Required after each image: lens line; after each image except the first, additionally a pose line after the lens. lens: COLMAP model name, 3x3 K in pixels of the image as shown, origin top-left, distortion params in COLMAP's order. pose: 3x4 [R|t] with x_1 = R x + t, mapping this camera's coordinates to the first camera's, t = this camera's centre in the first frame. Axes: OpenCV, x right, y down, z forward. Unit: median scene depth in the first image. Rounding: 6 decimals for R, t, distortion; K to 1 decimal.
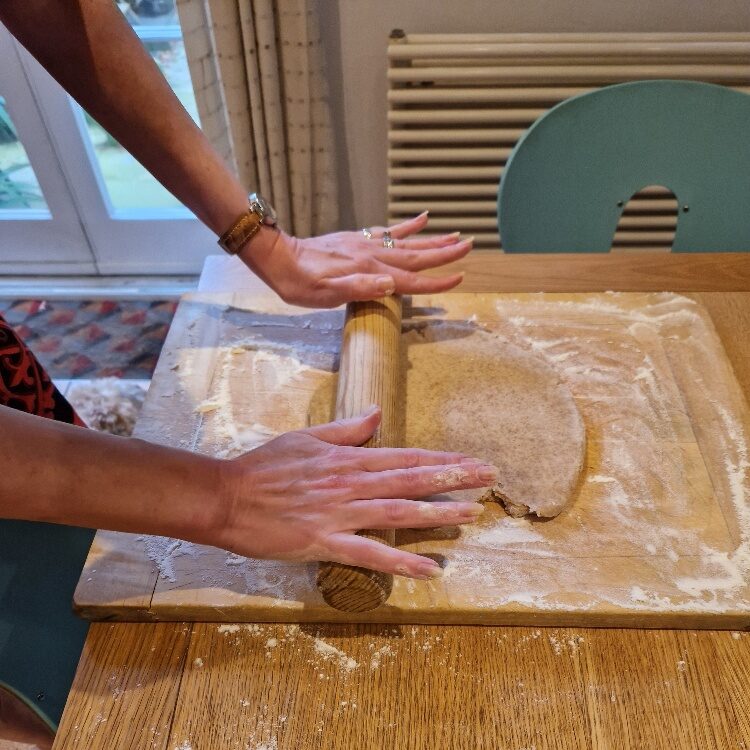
lens RADIAL K [[626.6, 0, 372.8], [0, 626.6, 484.7], [0, 0, 1]] dist [0.046707, -0.046684]
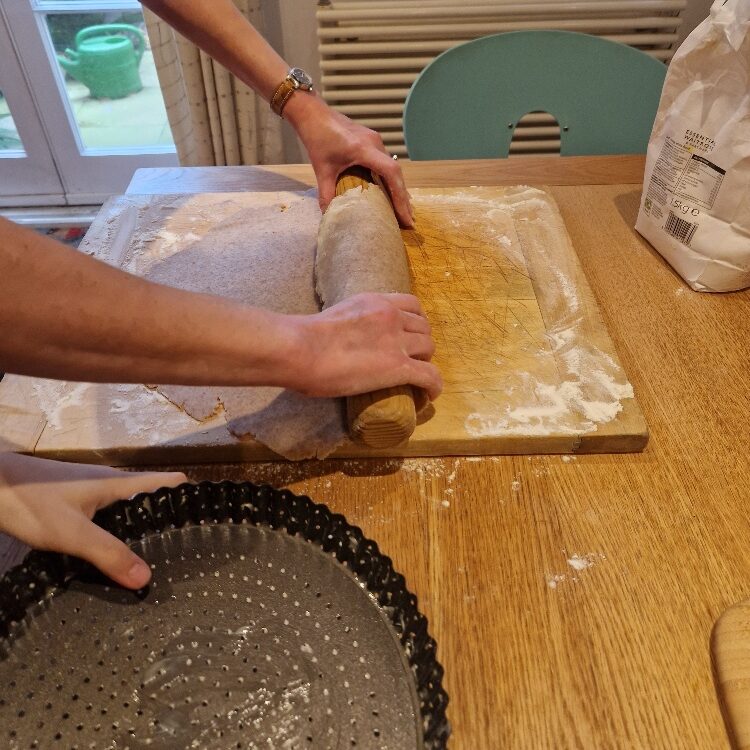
lens RADIAL K [[628.5, 0, 372.9], [0, 628.5, 273.5], [0, 0, 1]] dist [0.053963, -0.052154]
pose [[0.999125, -0.028576, 0.030549, 0.150820], [0.034618, 0.974813, -0.220320, 0.111850], [-0.023484, 0.221185, 0.974949, -0.114720]]
